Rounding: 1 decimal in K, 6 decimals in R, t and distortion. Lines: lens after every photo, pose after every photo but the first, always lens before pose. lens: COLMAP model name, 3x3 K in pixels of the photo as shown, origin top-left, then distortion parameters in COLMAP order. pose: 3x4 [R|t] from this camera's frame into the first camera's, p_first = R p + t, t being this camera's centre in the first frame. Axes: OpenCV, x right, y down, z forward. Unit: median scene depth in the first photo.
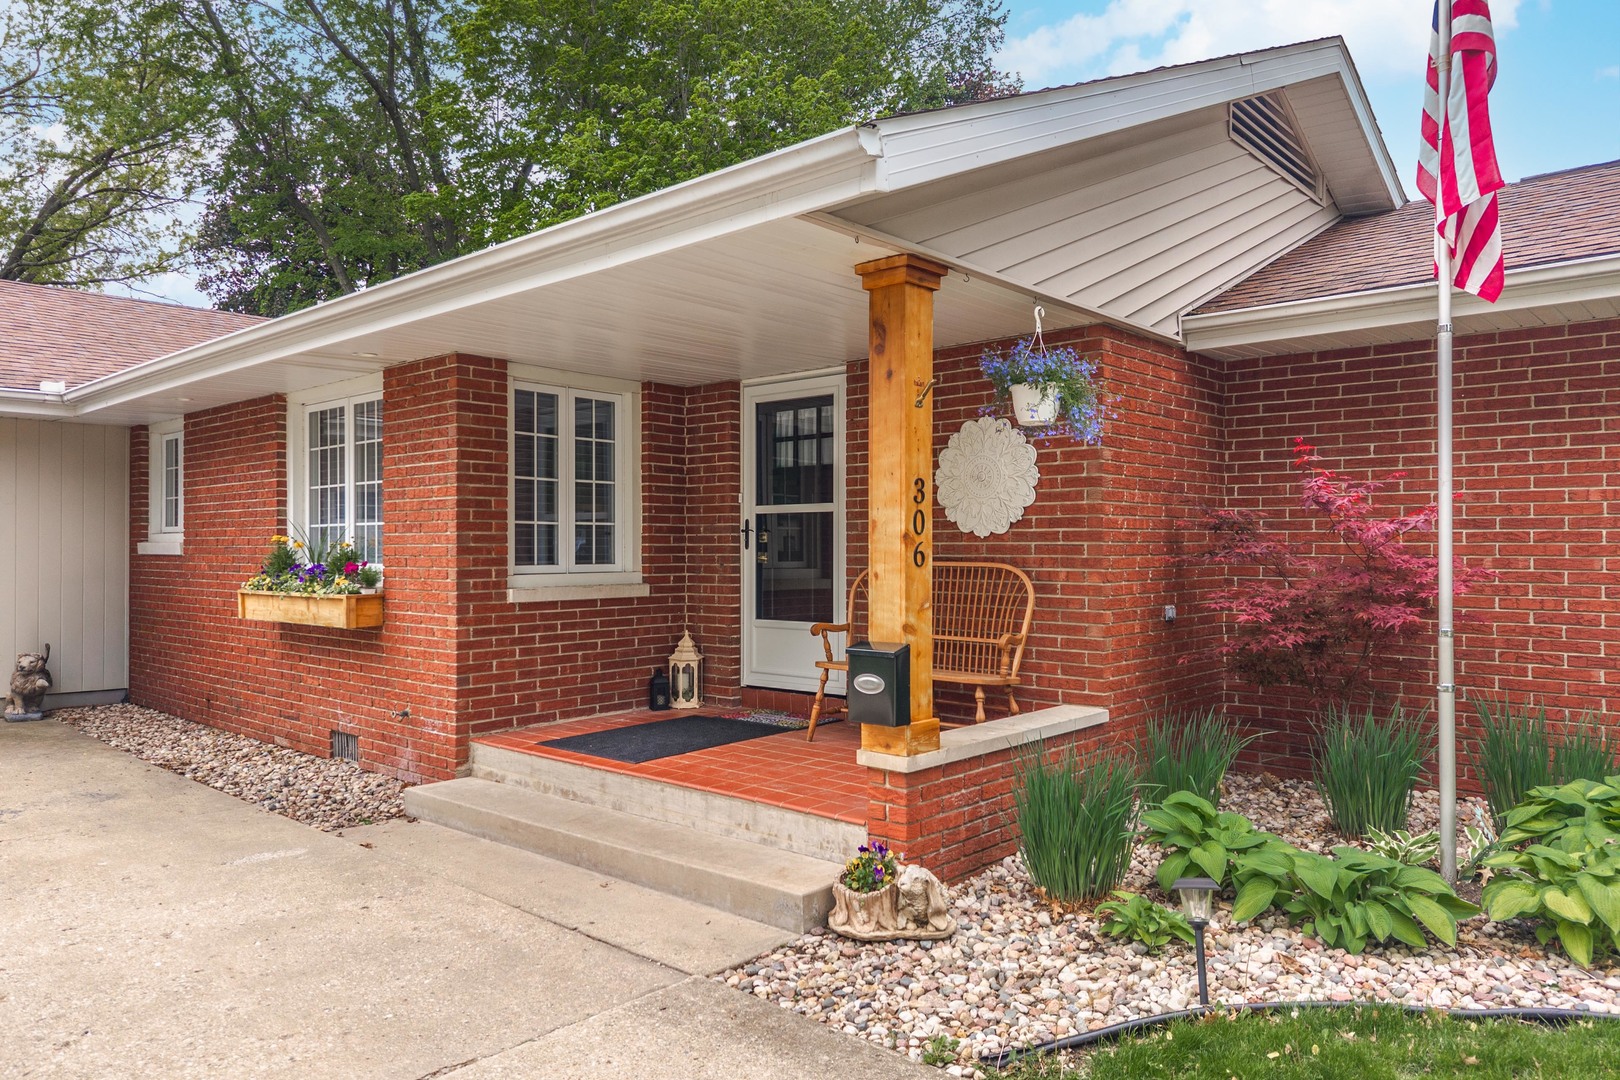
lens RADIAL K [[1094.3, 0, 814.9], [0, 1094.3, 541.2], [0, 0, 1]] dist [0.020640, -0.024453]
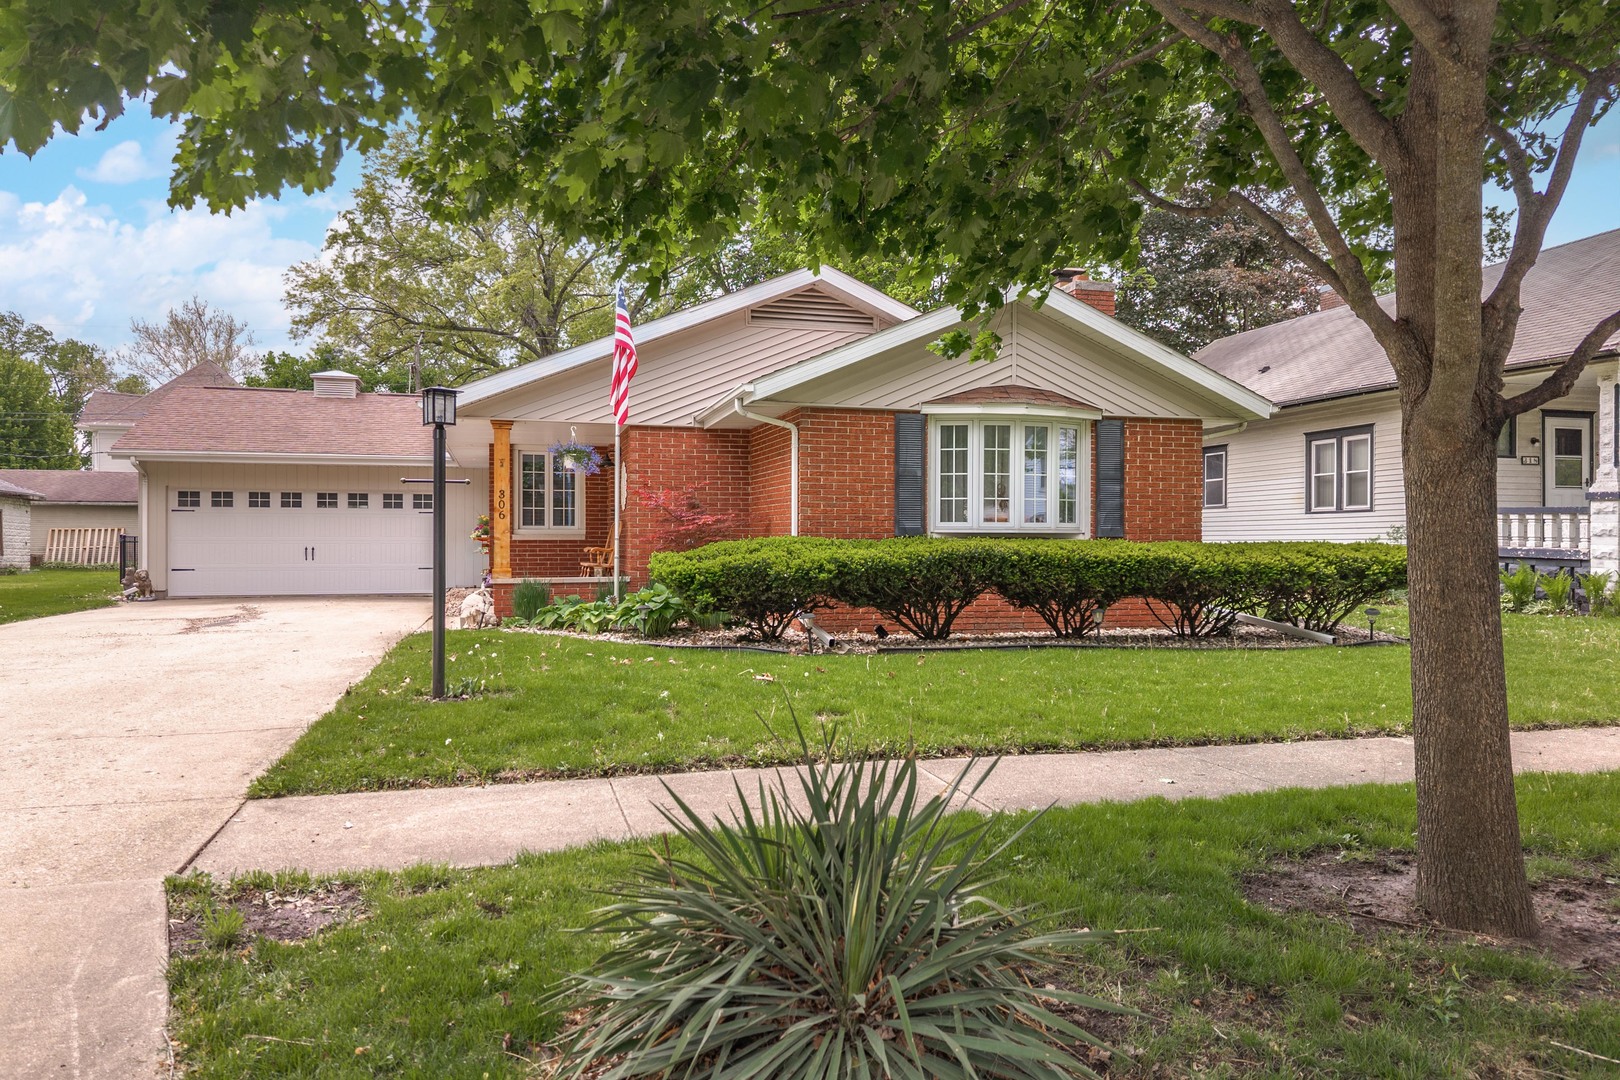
lens RADIAL K [[1094.3, 0, 807.8], [0, 1094.3, 539.0], [0, 0, 1]] dist [0.020640, -0.024453]
pose [[0.841434, -0.000621, -0.540360, 1.726151], [0.002547, 0.999993, 0.002816, 0.051080], [0.540355, -0.003746, 0.841429, -0.802659]]
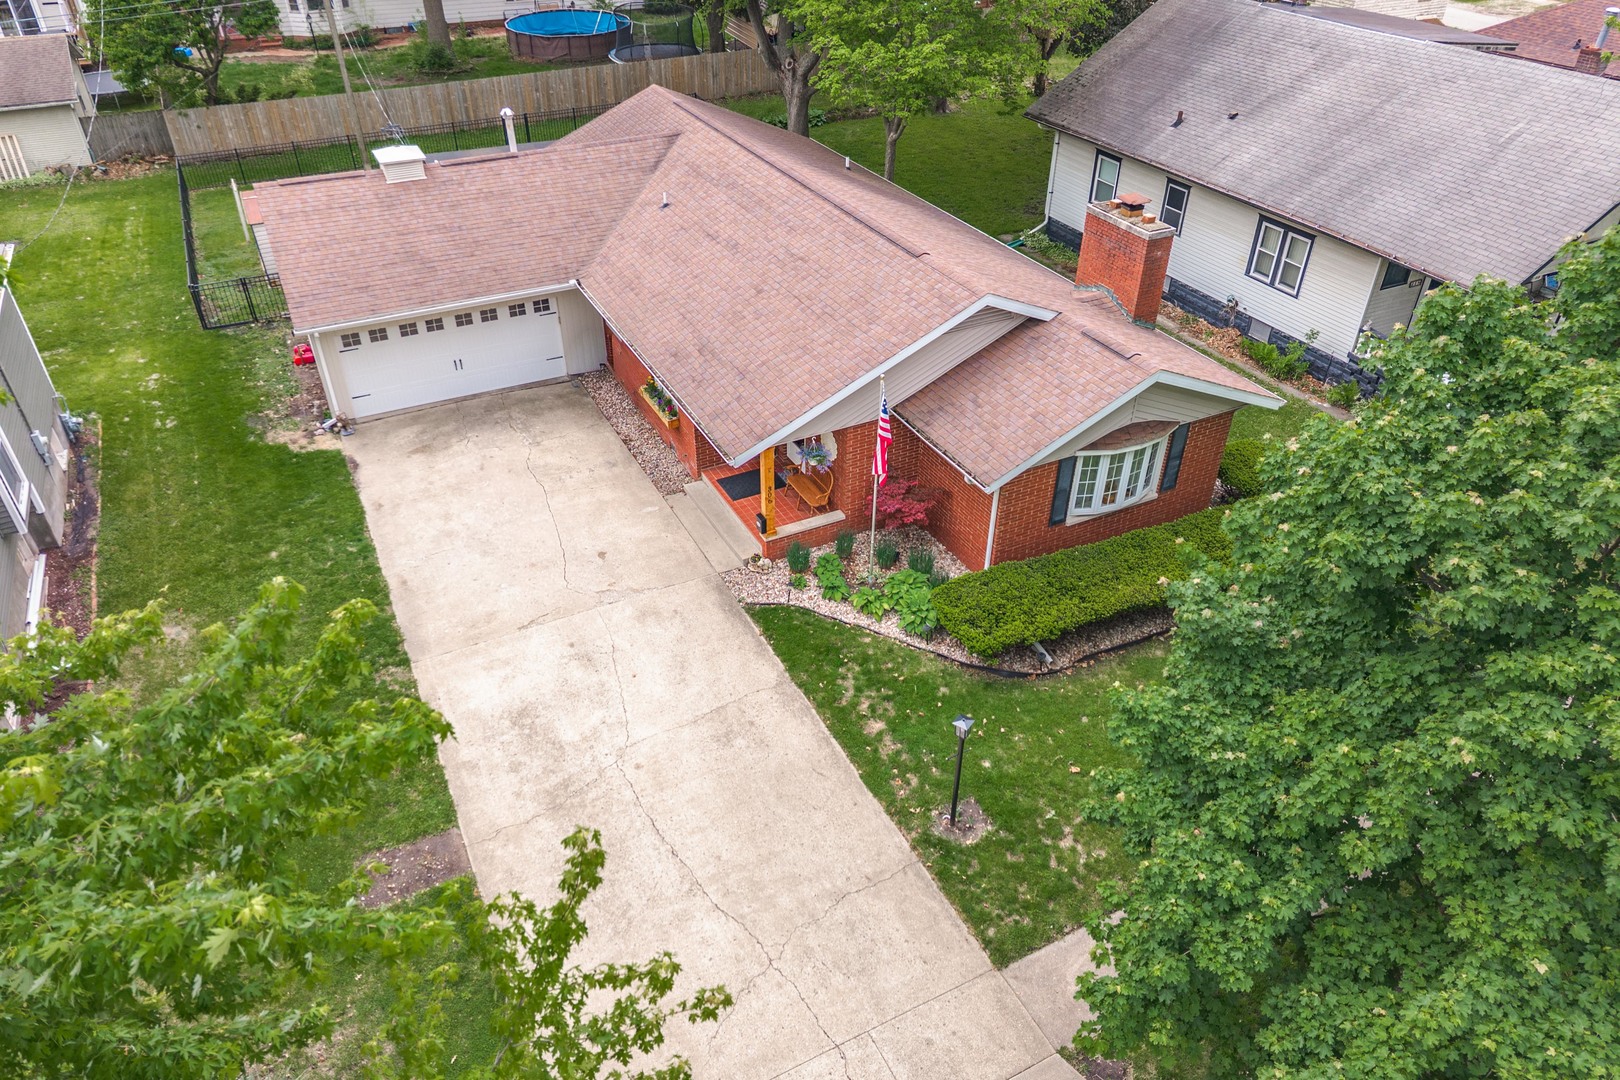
lens RADIAL K [[1094.3, 0, 809.0], [0, 1094.3, 546.7], [0, 0, 1]] dist [0.020640, -0.024453]
pose [[0.931118, 0.217932, -0.292445, 1.094243], [-0.005080, 0.809514, 0.587078, -1.684770], [0.364681, -0.545154, 0.754861, -1.666619]]
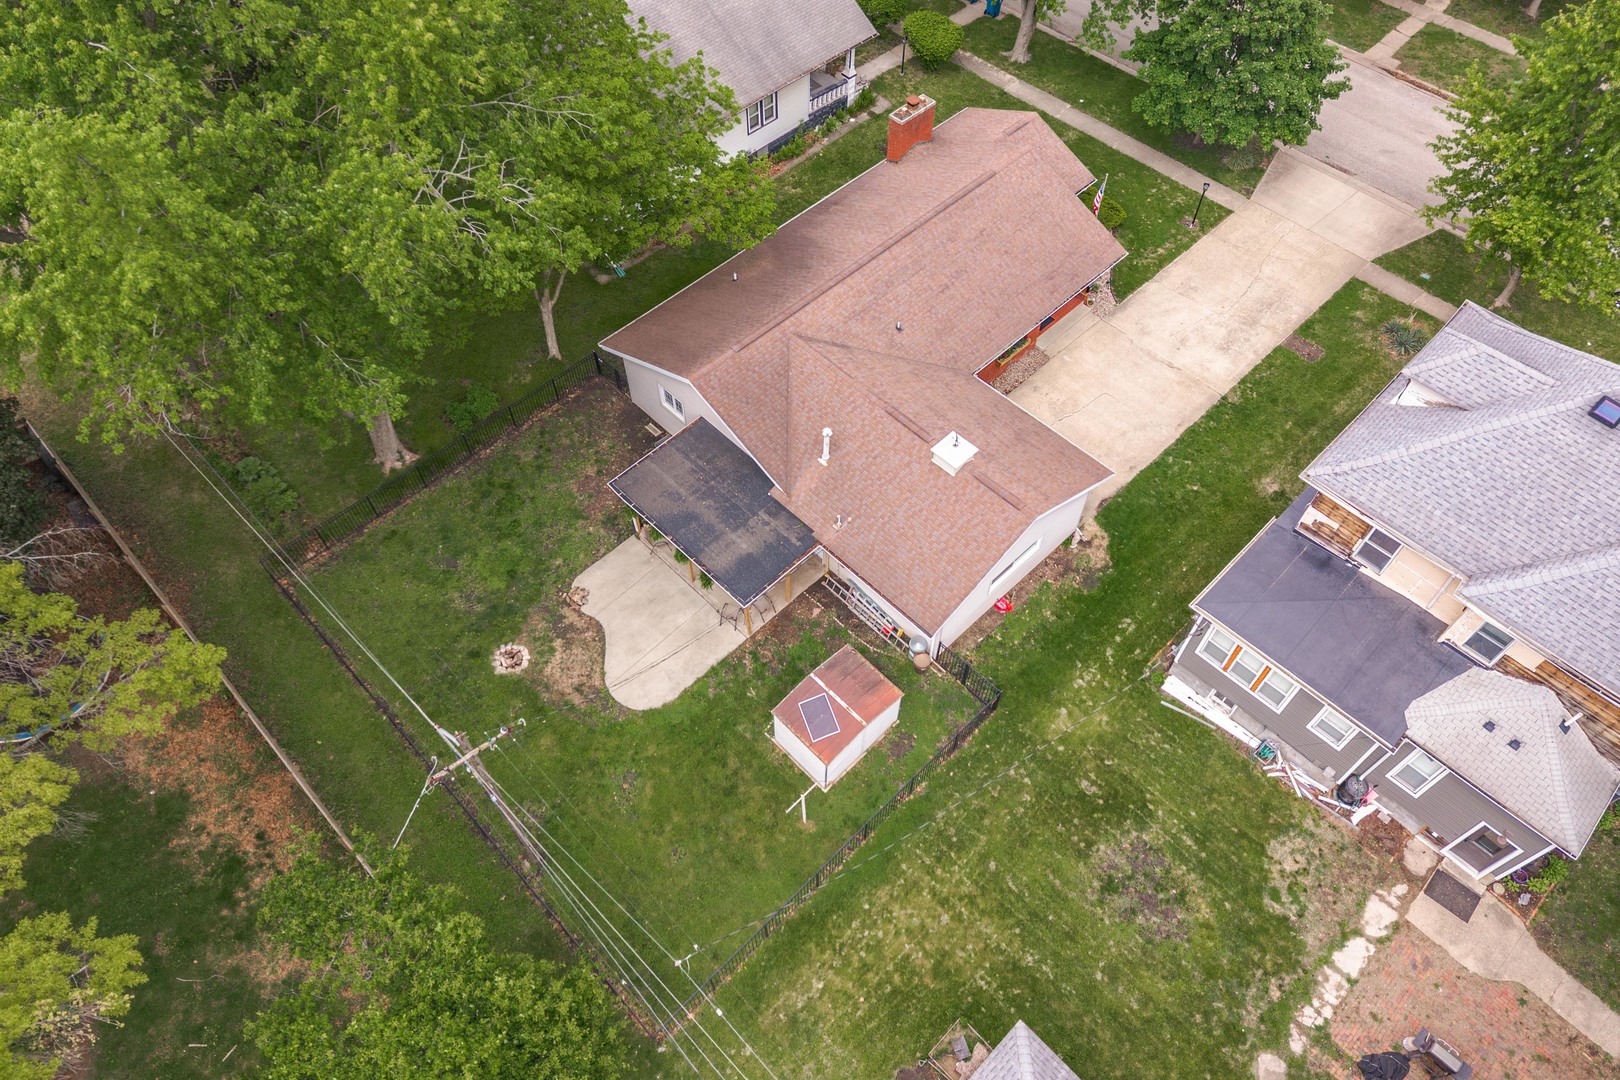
lens RADIAL K [[1094.3, 0, 820.9], [0, 1094.3, 540.7], [0, 0, 1]] dist [0.020640, -0.024453]
pose [[0.060293, -0.819761, 0.569524, -4.999386], [-0.013495, 0.569840, 0.821645, -4.388798], [-0.998089, -0.057225, 0.023295, 2.028405]]
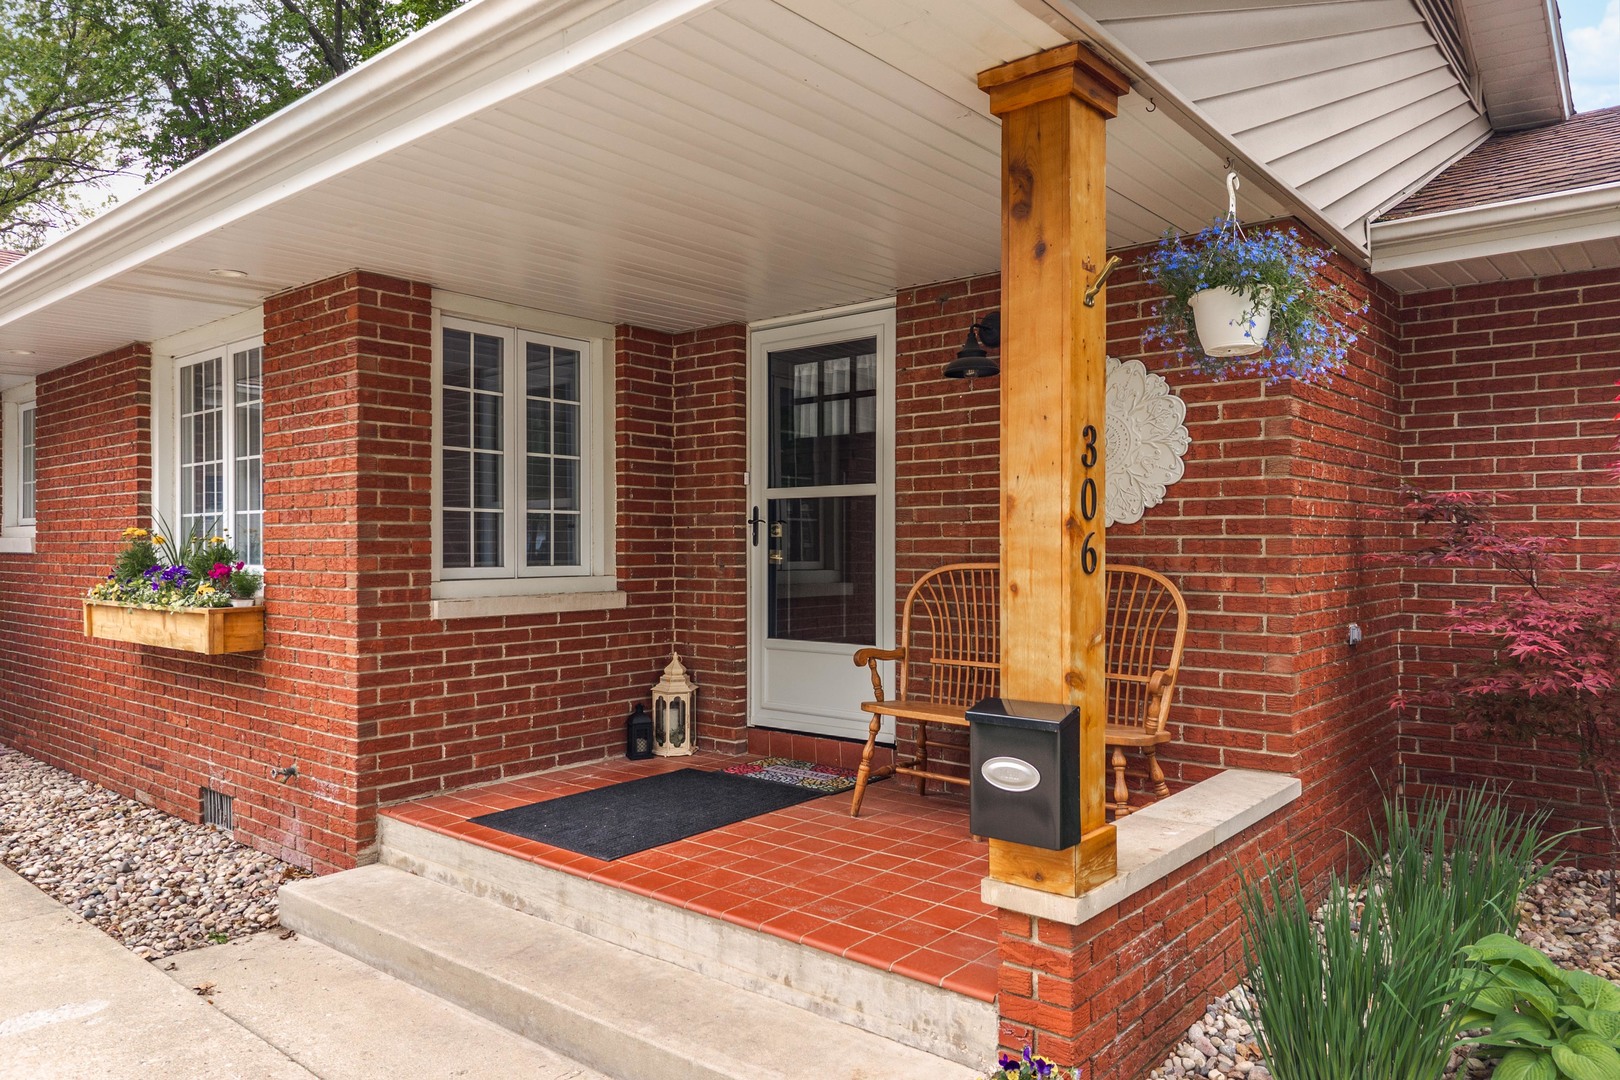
lens RADIAL K [[1094.3, 0, 809.0], [0, 1094.3, 542.9], [0, 0, 1]] dist [0.020640, -0.024453]
pose [[0.999731, 0.000235, 0.023171, -0.048642], [-0.000318, 0.999994, 0.003578, 0.002903], [-0.023170, -0.003584, 0.999725, 0.275441]]
